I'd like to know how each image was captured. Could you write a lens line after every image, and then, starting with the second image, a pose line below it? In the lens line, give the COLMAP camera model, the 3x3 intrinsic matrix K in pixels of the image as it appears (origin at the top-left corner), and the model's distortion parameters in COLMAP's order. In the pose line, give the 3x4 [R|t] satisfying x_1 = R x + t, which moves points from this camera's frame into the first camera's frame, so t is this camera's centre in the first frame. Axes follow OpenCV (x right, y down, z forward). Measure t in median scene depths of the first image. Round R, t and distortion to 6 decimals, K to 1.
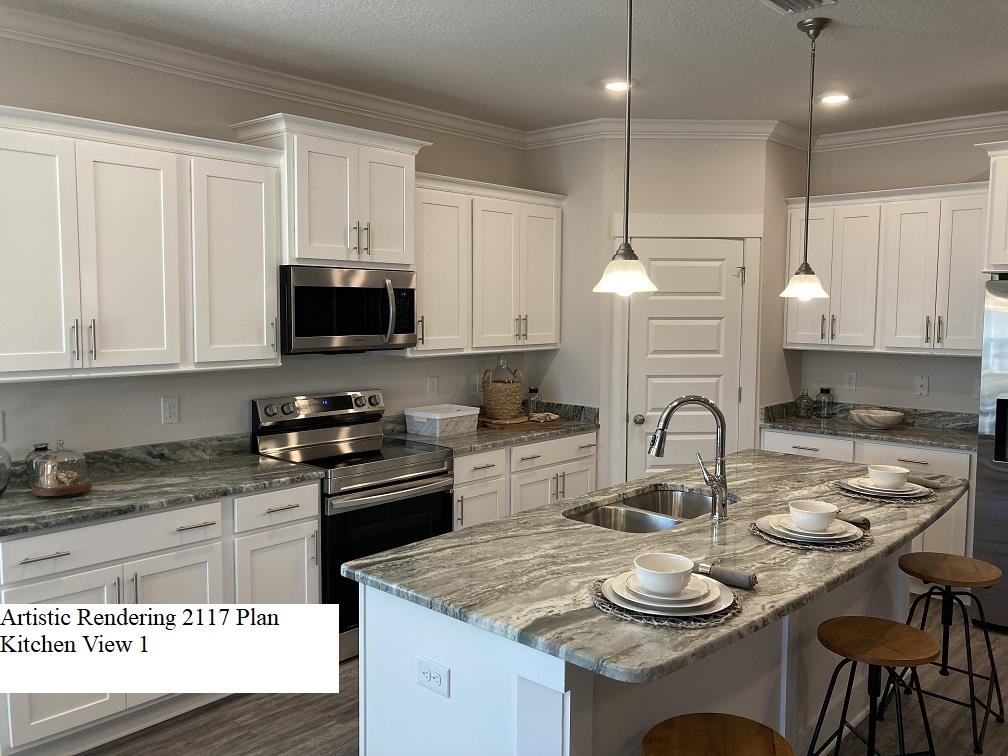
lens RADIAL K [[824.6, 0, 507.1], [0, 824.6, 376.7], [0, 0, 1]] dist [0.041637, -0.048069]
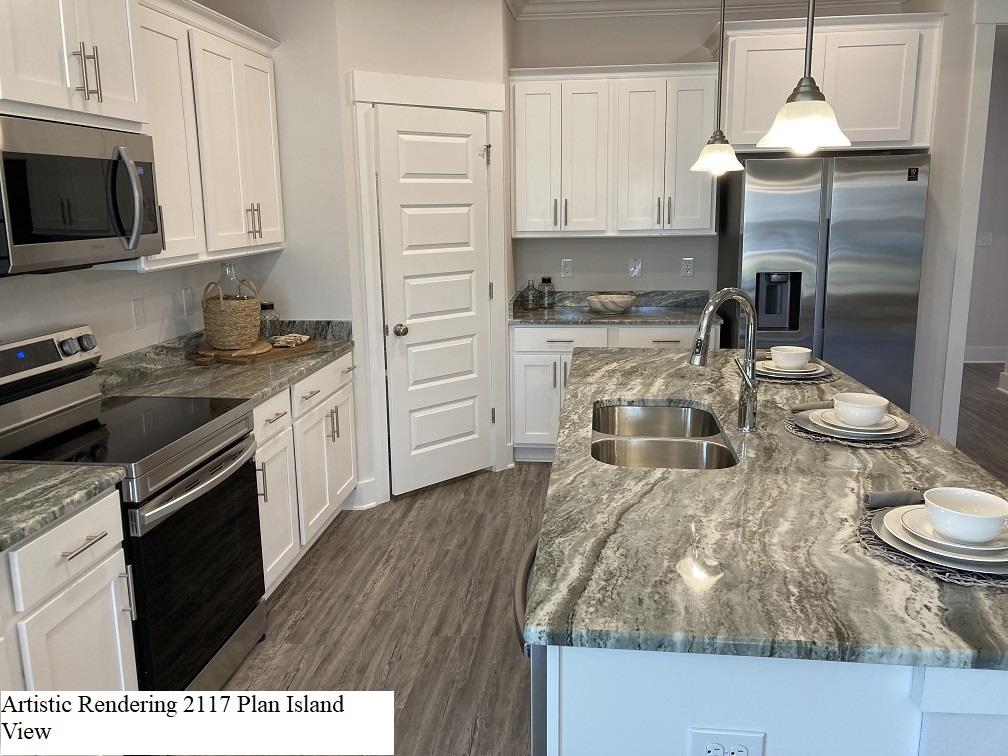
lens RADIAL K [[824.6, 0, 503.3], [0, 824.6, 377.7], [0, 0, 1]] dist [0.041637, -0.048069]
pose [[0.811837, -0.139578, 0.566955, -0.287222], [0.070289, 0.987308, 0.142415, -0.014645], [-0.579638, -0.075767, 0.811344, 0.310352]]
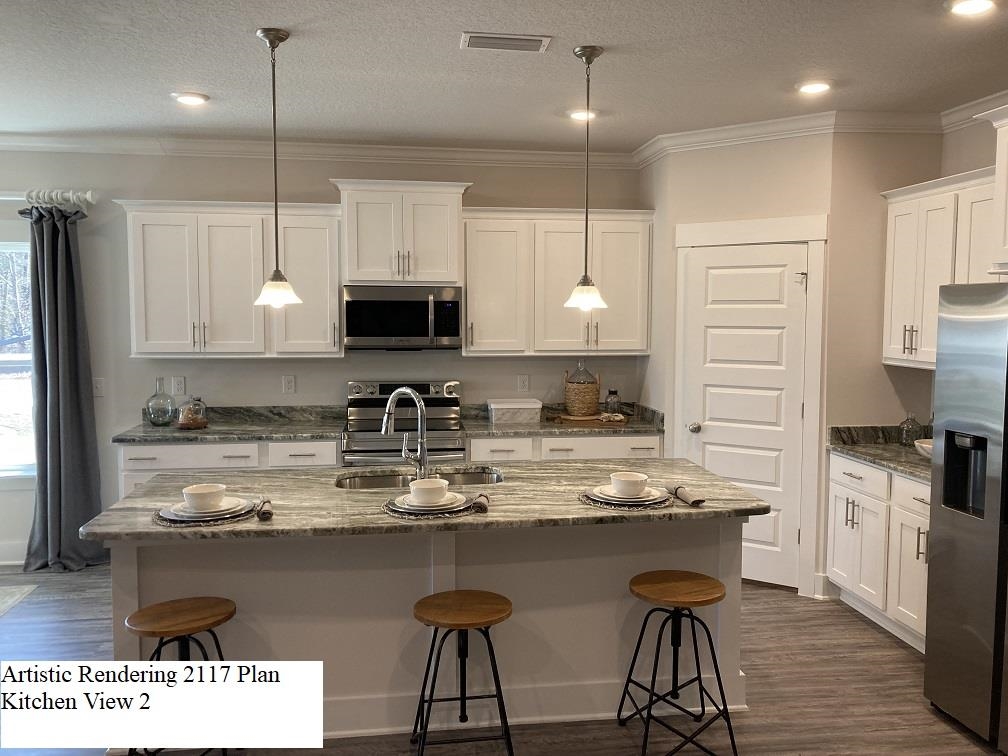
lens RADIAL K [[824.6, 0, 509.6], [0, 824.6, 368.3], [0, 0, 1]] dist [0.041637, -0.048069]
pose [[0.768378, 0.042715, -0.638569, 0.760252], [-0.055210, 0.998475, 0.000356, -0.009689], [0.637610, 0.034982, 0.769565, 0.098293]]
